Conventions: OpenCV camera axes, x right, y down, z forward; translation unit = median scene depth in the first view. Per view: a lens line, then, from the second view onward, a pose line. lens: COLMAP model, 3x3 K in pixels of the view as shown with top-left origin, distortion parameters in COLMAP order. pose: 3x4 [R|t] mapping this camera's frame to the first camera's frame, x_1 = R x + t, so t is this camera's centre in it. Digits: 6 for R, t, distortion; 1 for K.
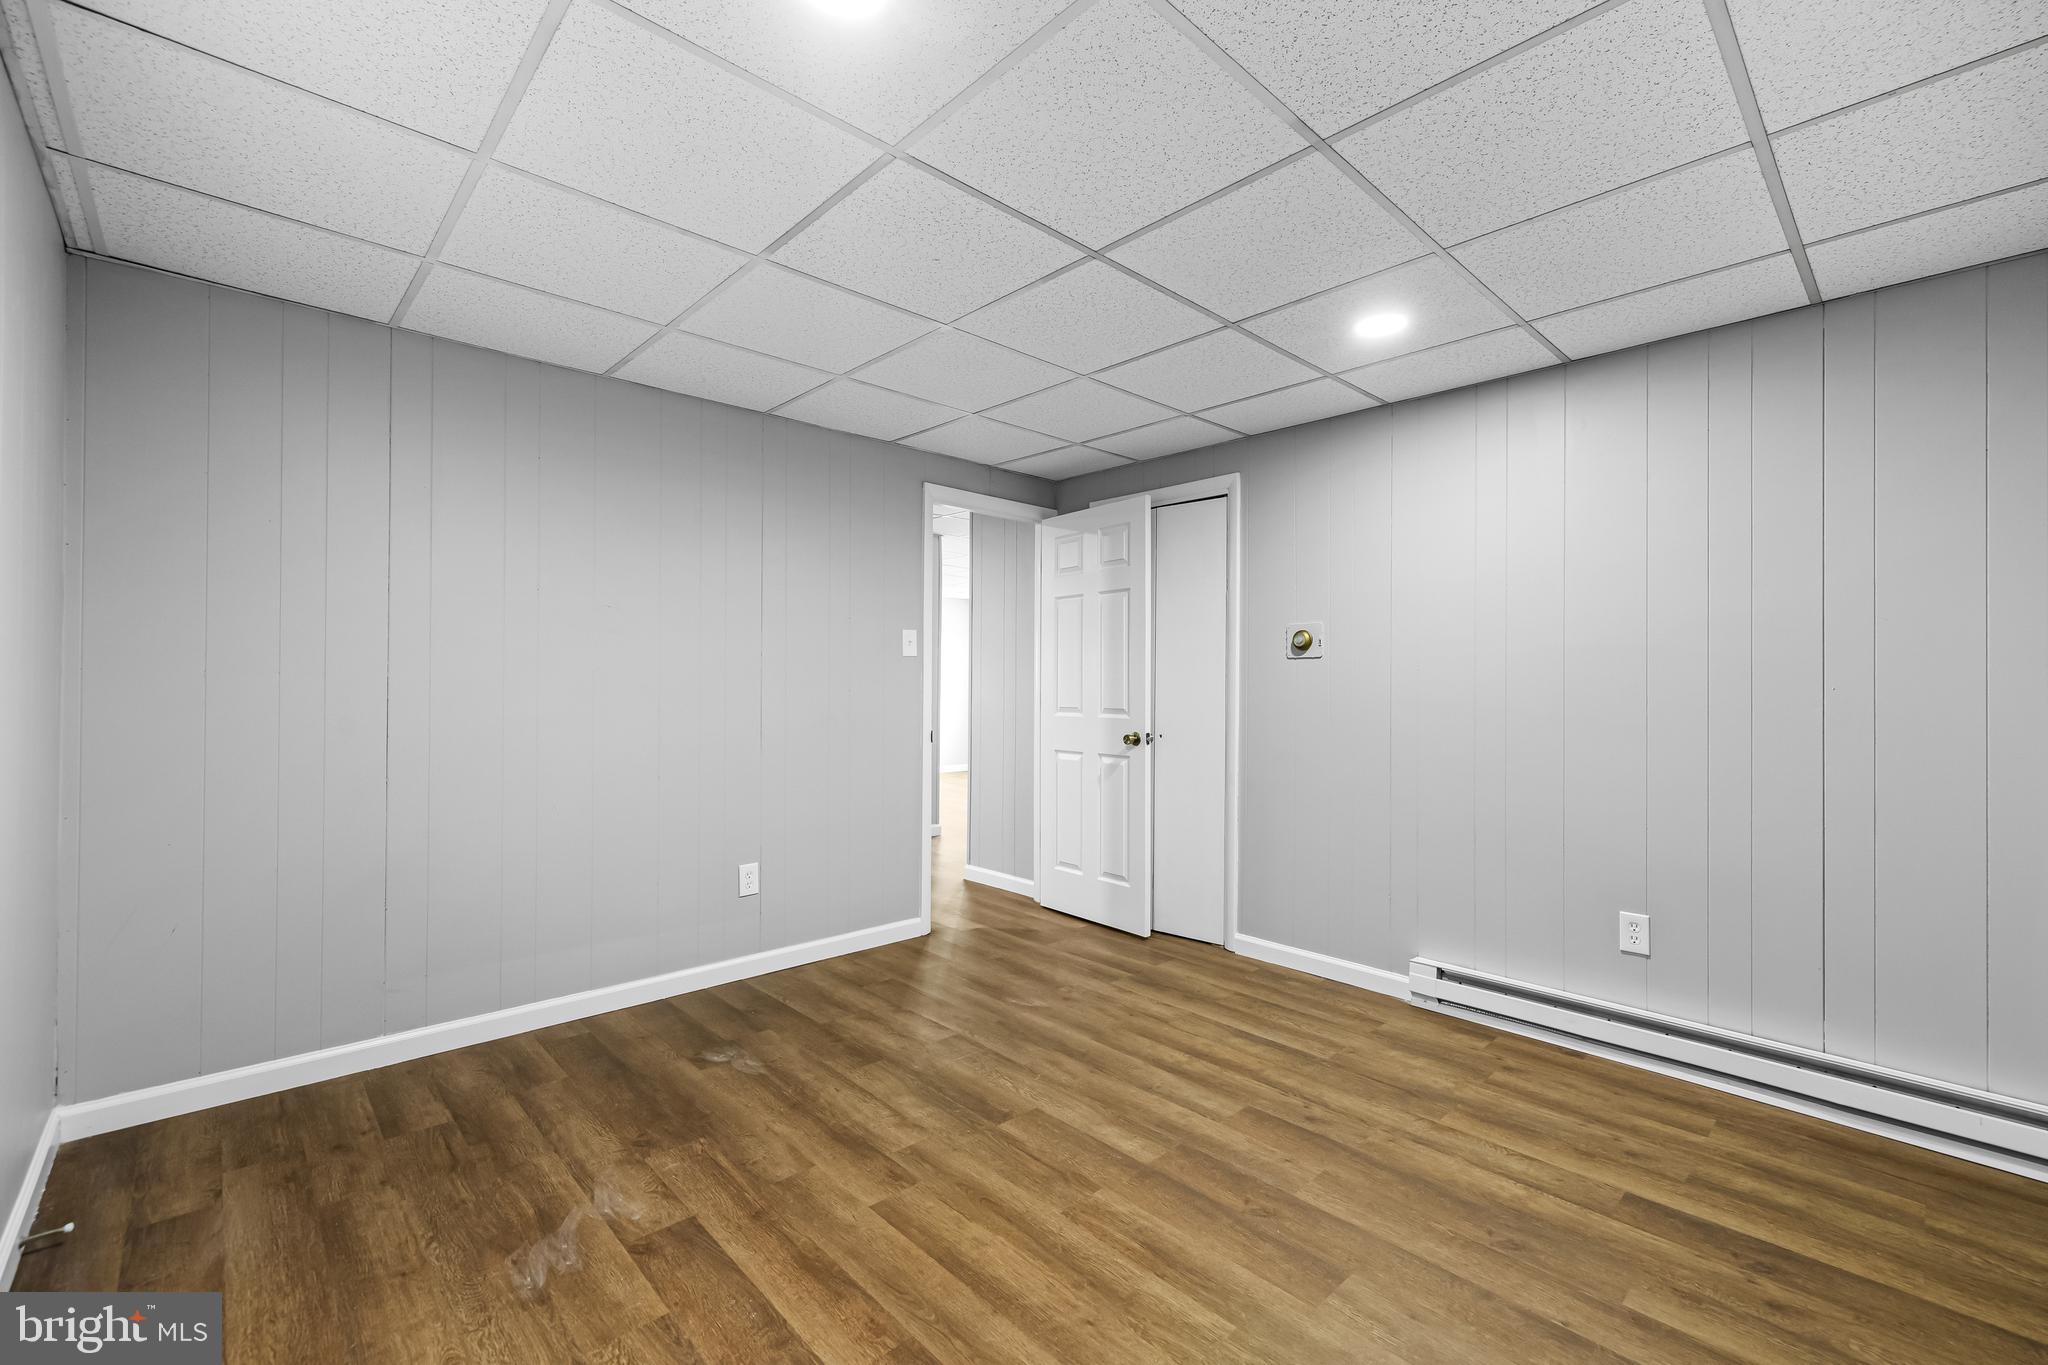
lens RADIAL K [[882.8, 0, 1029.4], [0, 882.8, 673.1], [0, 0, 1]] dist [0.002080, -0.001326]
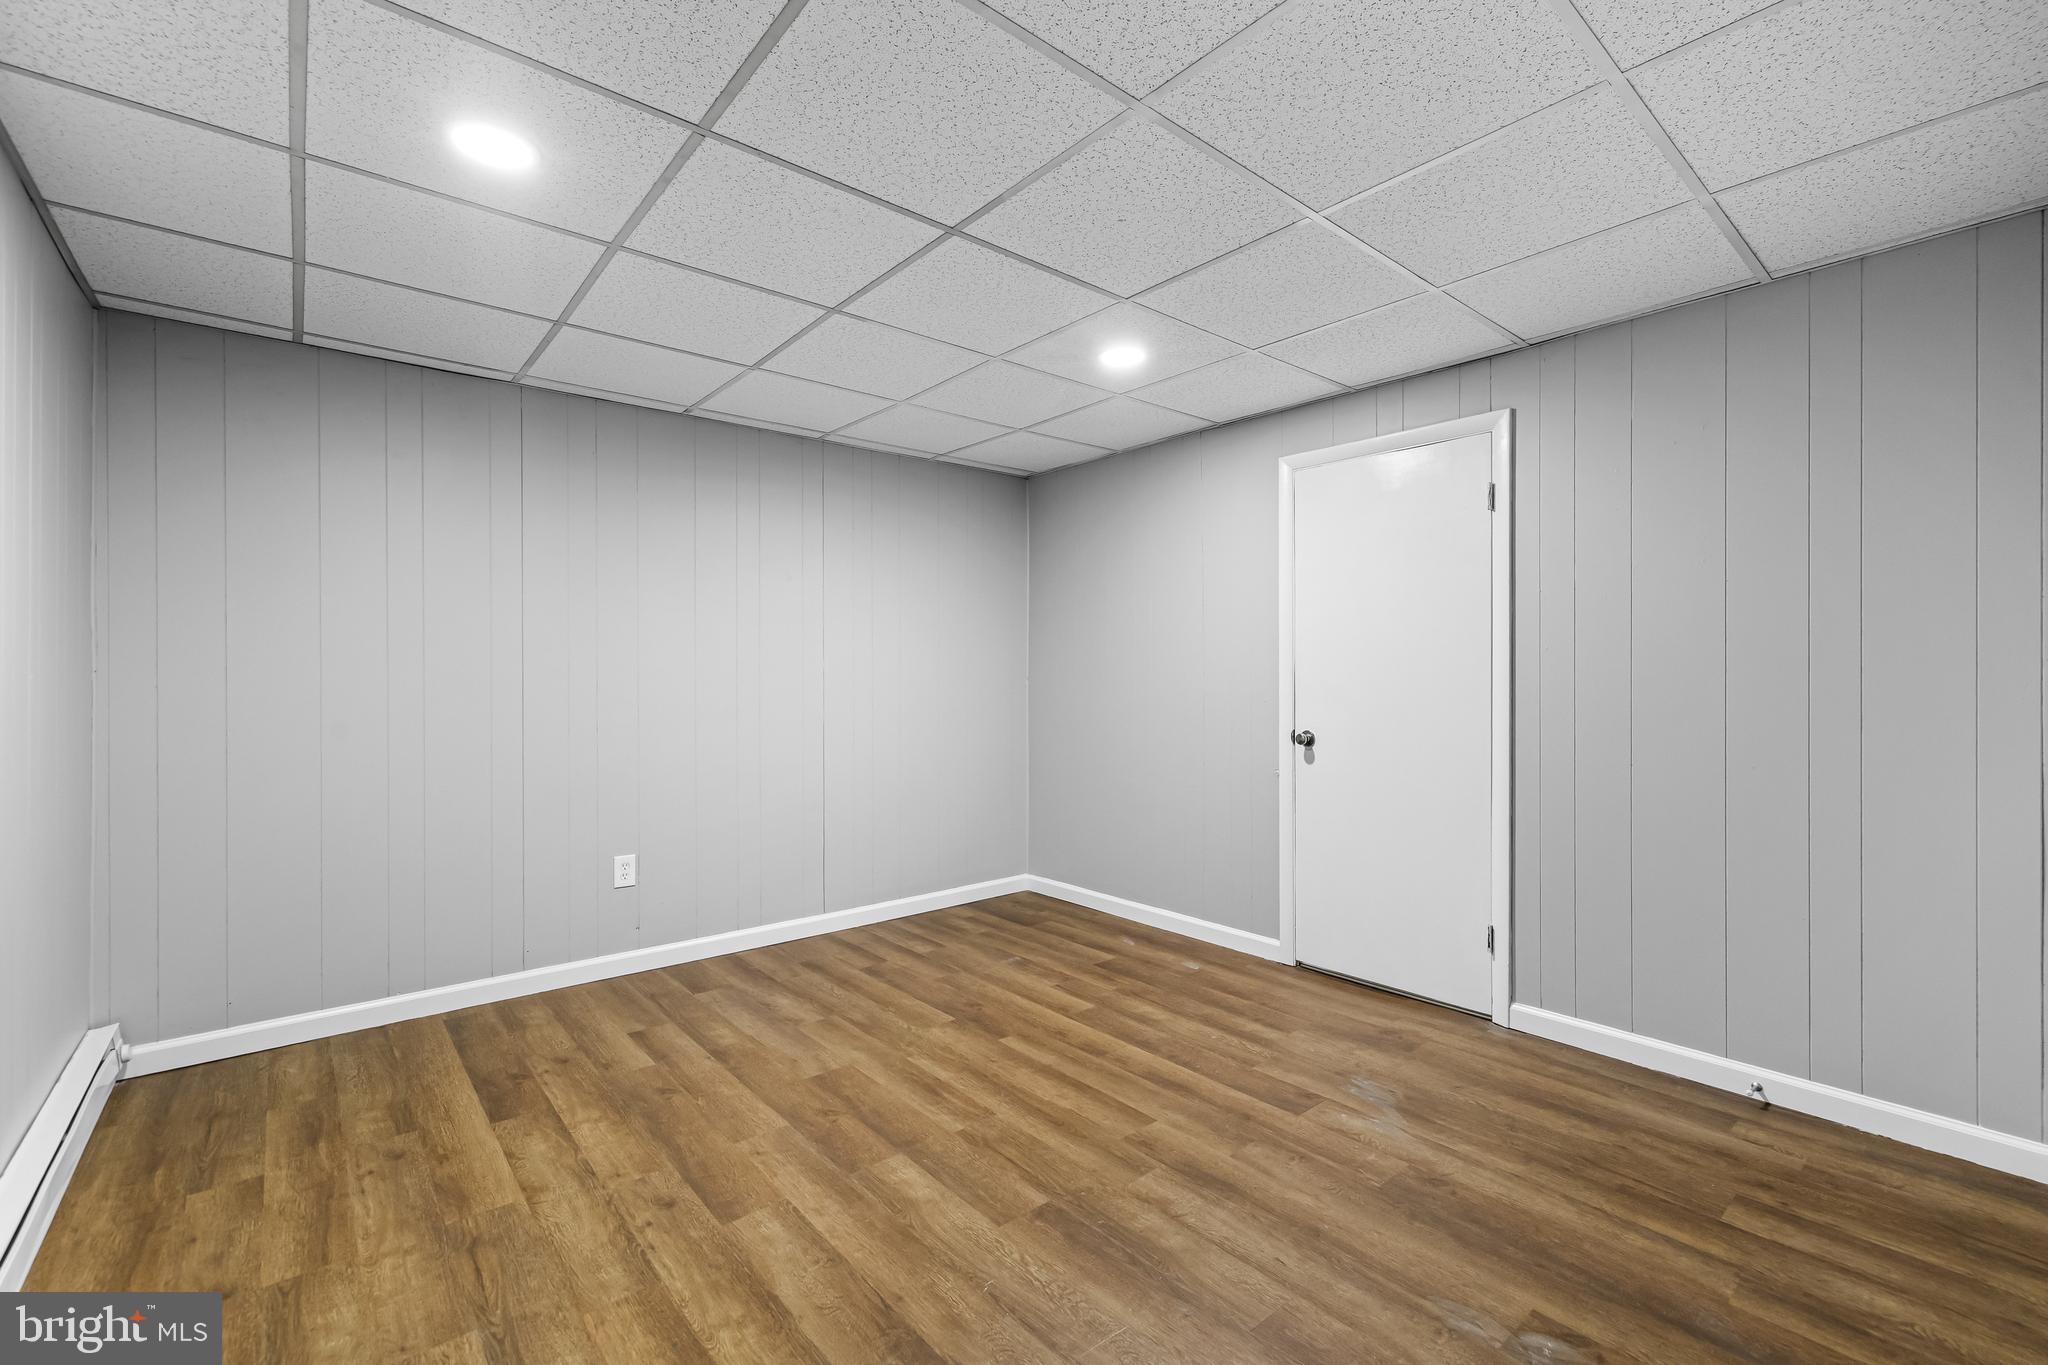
lens RADIAL K [[882.8, 0, 1023.3], [0, 882.8, 682.2], [0, 0, 1]] dist [0.002080, -0.001326]
pose [[-0.998165, -0.006903, 0.060152, -0.061601], [-0.007137, 0.999968, -0.003674, 0.020575], [-0.060125, -0.004096, -0.998182, 1.948914]]
